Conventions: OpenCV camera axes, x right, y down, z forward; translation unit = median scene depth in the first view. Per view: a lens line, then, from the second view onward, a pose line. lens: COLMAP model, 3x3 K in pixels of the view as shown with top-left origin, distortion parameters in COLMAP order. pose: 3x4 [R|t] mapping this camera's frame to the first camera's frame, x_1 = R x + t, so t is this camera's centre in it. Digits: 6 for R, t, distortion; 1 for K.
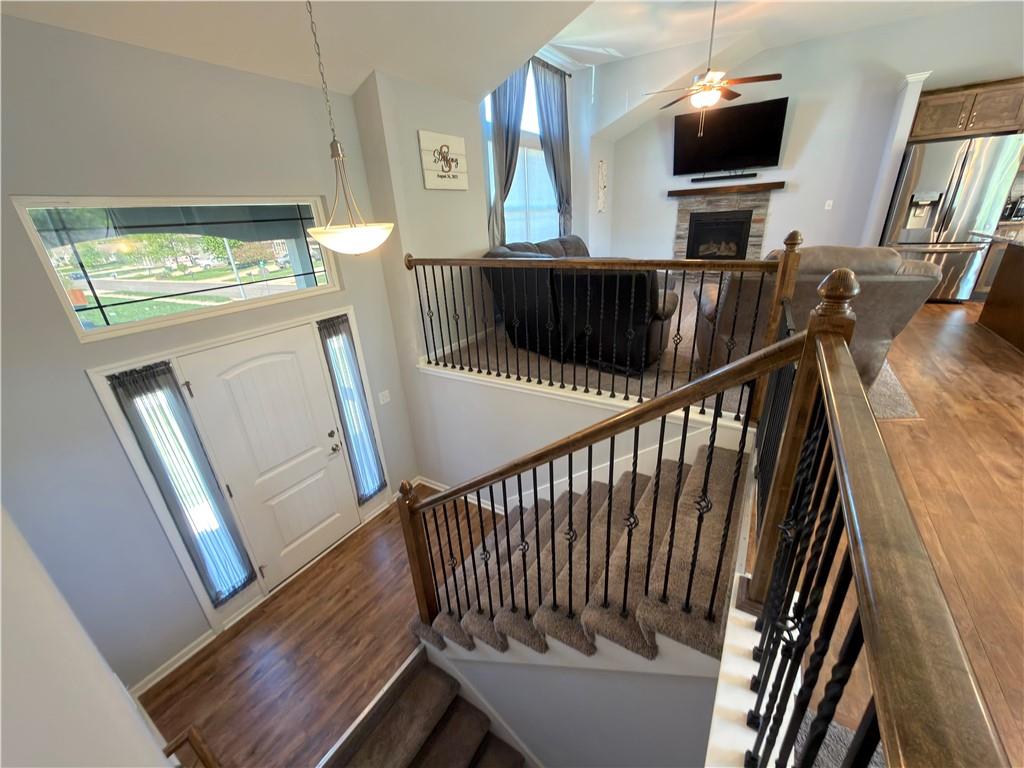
lens RADIAL K [[406.5, 0, 510.7], [0, 406.5, 384.1], [0, 0, 1]] dist [0.000206, 0.000128]
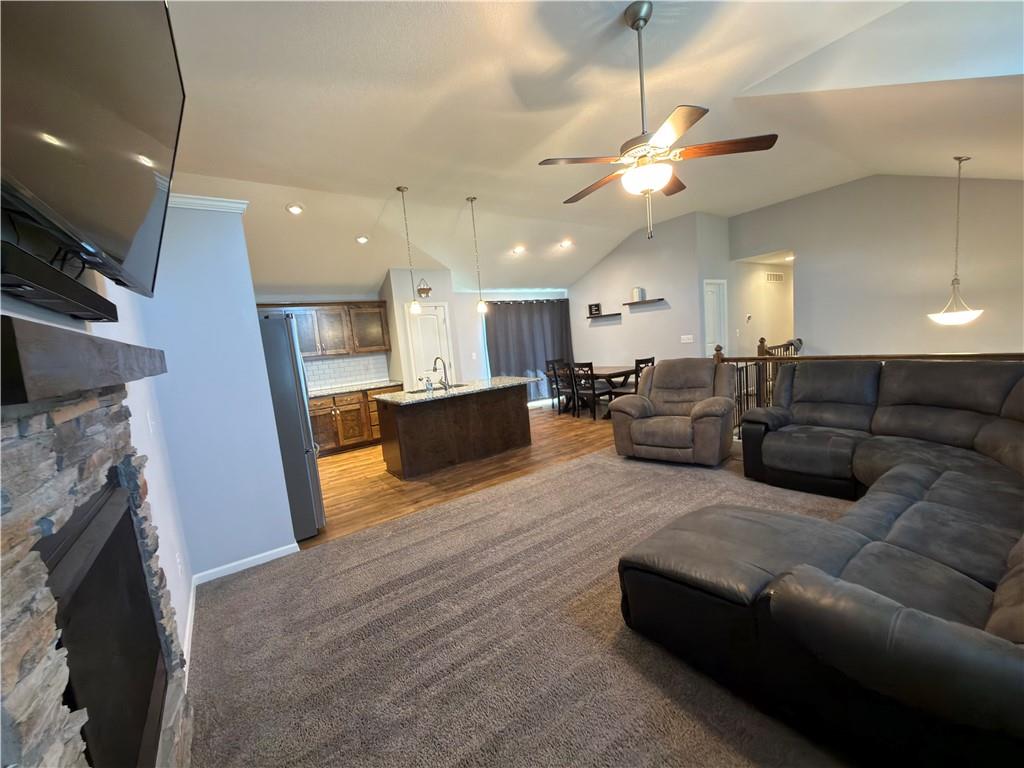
lens RADIAL K [[406.0, 0, 512.0], [0, 406.0, 385.2], [0, 0, 1]] dist [-0.001416, 0.000245]
pose [[-0.919821, 0.094559, 0.380774, 0.404481], [0.271355, 0.854286, 0.443354, -0.663987], [-0.283366, 0.511131, -0.811449, 1.451109]]
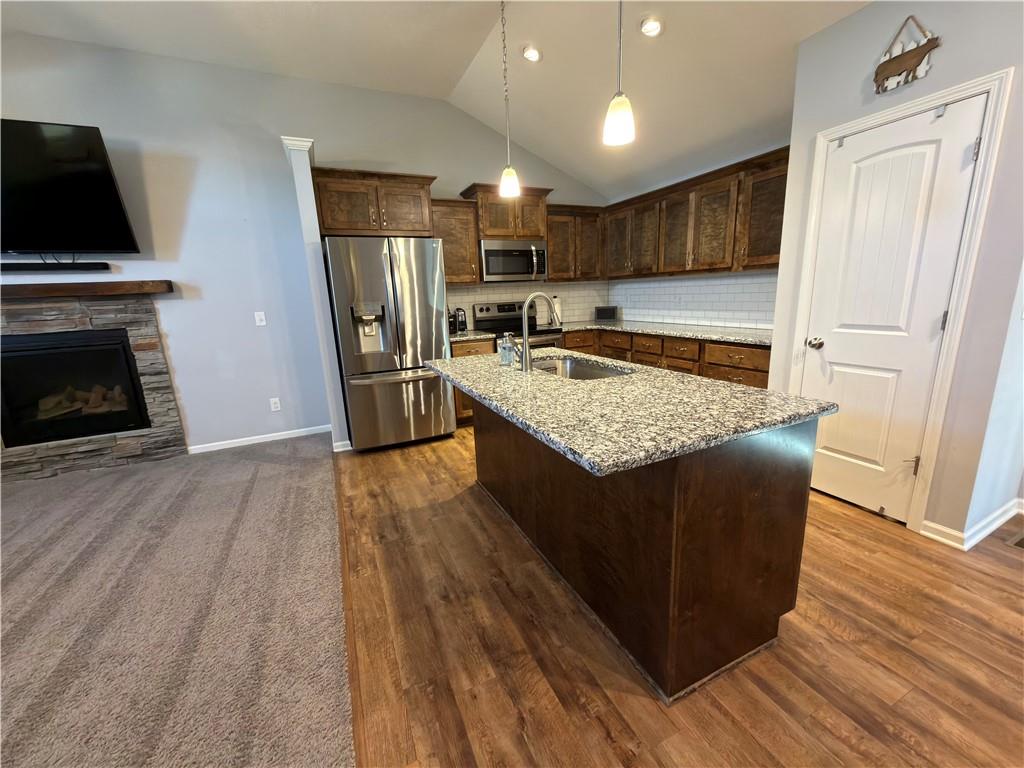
lens RADIAL K [[406.5, 0, 510.7], [0, 406.5, 384.1], [0, 0, 1]] dist [0.000206, 0.000128]
pose [[0.544075, -0.151803, 0.825190, 0.554109], [0.334672, 0.941135, -0.047528, -0.223363], [-0.769400, 0.302026, 0.562852, 0.453444]]
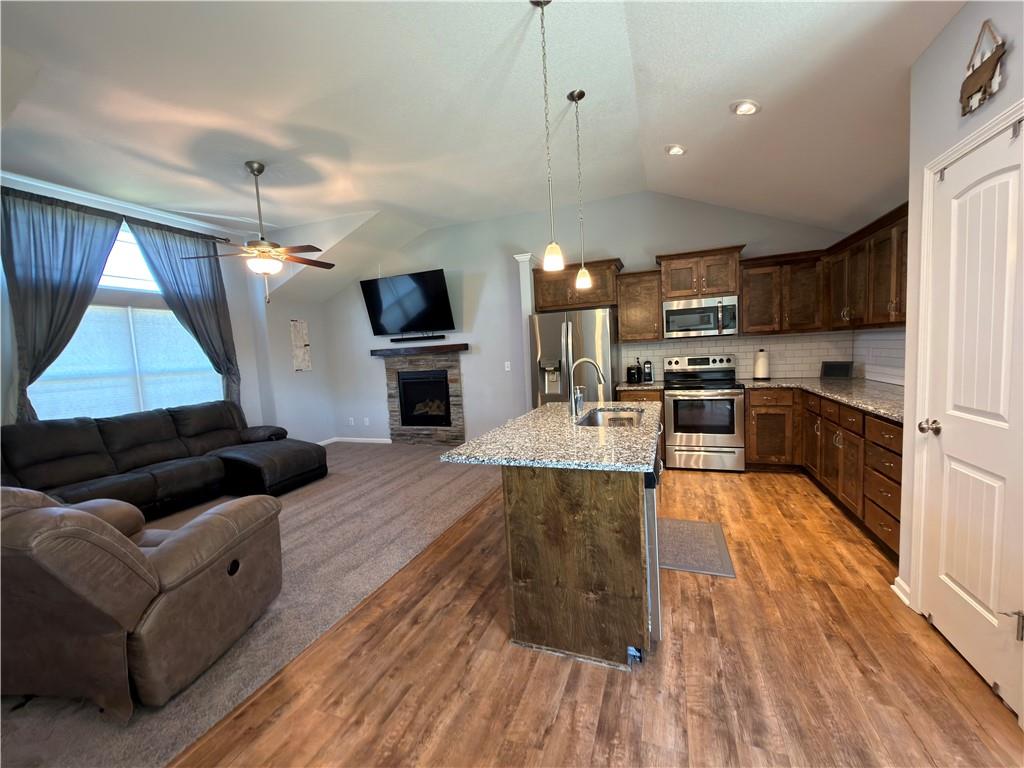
lens RADIAL K [[406.0, 0, 512.0], [0, 406.0, 385.2], [0, 0, 1]] dist [-0.001416, 0.000245]
pose [[0.979937, -0.014302, 0.198796, 0.728900], [0.076841, 0.947424, -0.310617, -0.115864], [-0.183901, 0.319660, 0.929515, 0.133206]]
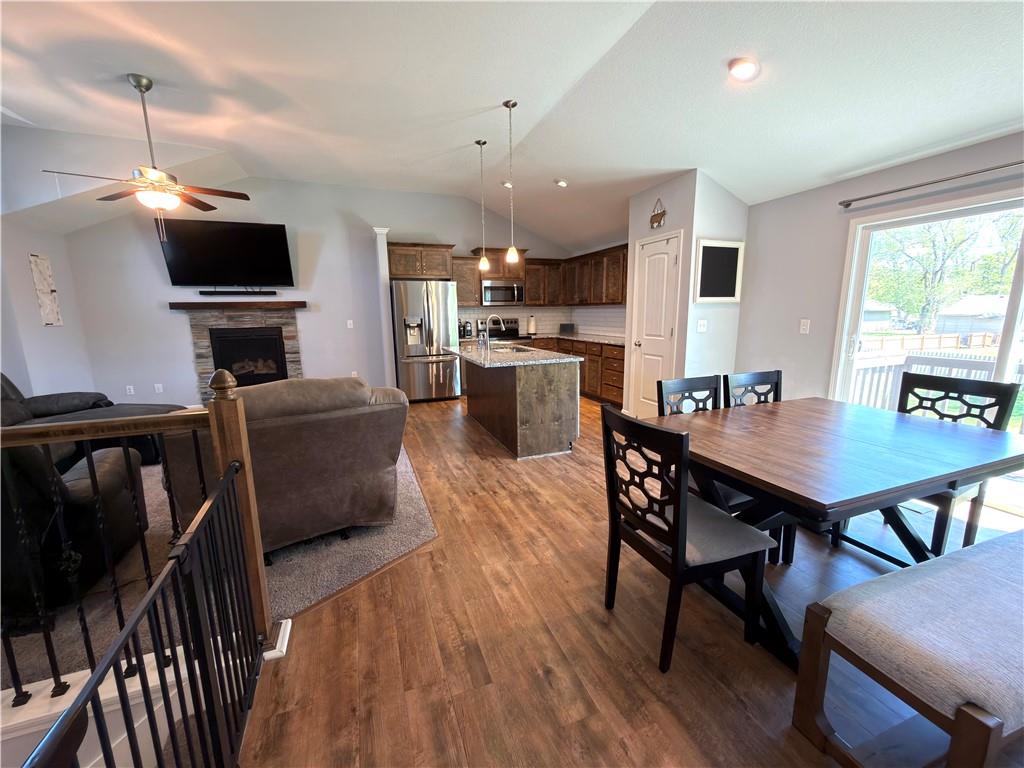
lens RADIAL K [[406.0, 0, 512.0], [0, 406.0, 385.2], [0, 0, 1]] dist [-0.001416, 0.000245]
pose [[0.596889, -0.098495, 0.796255, 0.194106], [0.292372, 0.950898, -0.101543, -0.058714], [-0.747156, 0.293413, 0.596378, 0.093327]]
